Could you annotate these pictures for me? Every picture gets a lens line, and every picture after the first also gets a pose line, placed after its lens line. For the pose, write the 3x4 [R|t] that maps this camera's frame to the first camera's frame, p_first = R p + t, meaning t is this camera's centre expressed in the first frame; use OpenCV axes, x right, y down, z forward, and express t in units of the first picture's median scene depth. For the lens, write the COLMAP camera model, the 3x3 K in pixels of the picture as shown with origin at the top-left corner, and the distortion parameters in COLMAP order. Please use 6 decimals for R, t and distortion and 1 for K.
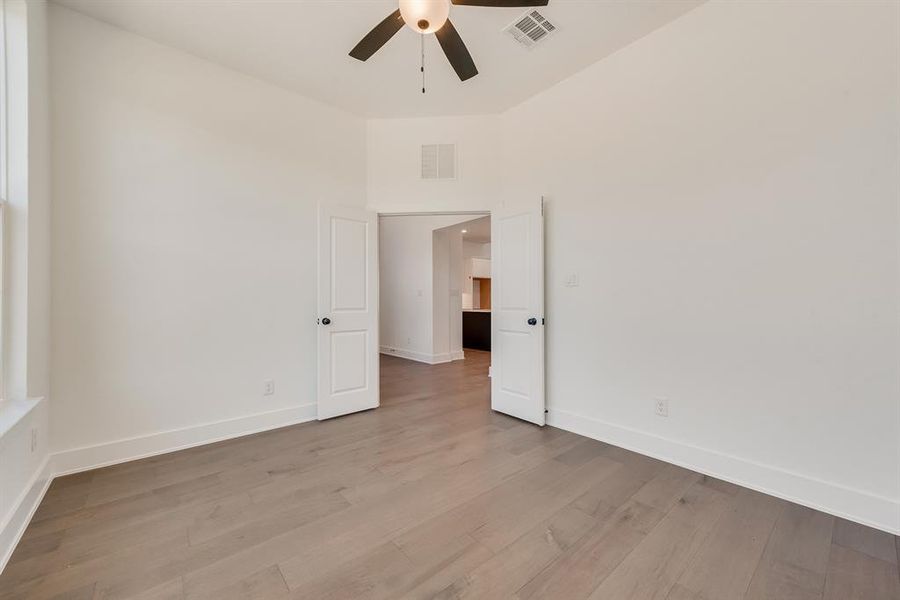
lens RADIAL K [[350.6, 0, 455.2], [0, 350.6, 302.4], [0, 0, 1]] dist [0.004404, -0.000130]
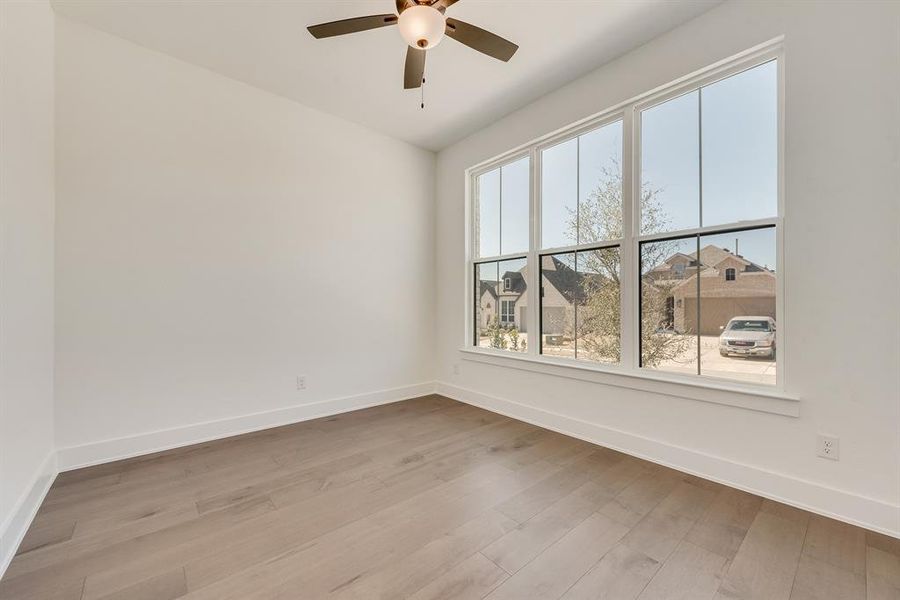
lens RADIAL K [[350.6, 0, 455.2], [0, 350.6, 302.4], [0, 0, 1]] dist [0.004404, -0.000130]
pose [[-0.999993, 0.003700, 0.000082, -0.201635], [0.003700, 0.999992, -0.001401, -0.008690], [-0.000087, -0.001401, -0.999999, 2.126810]]
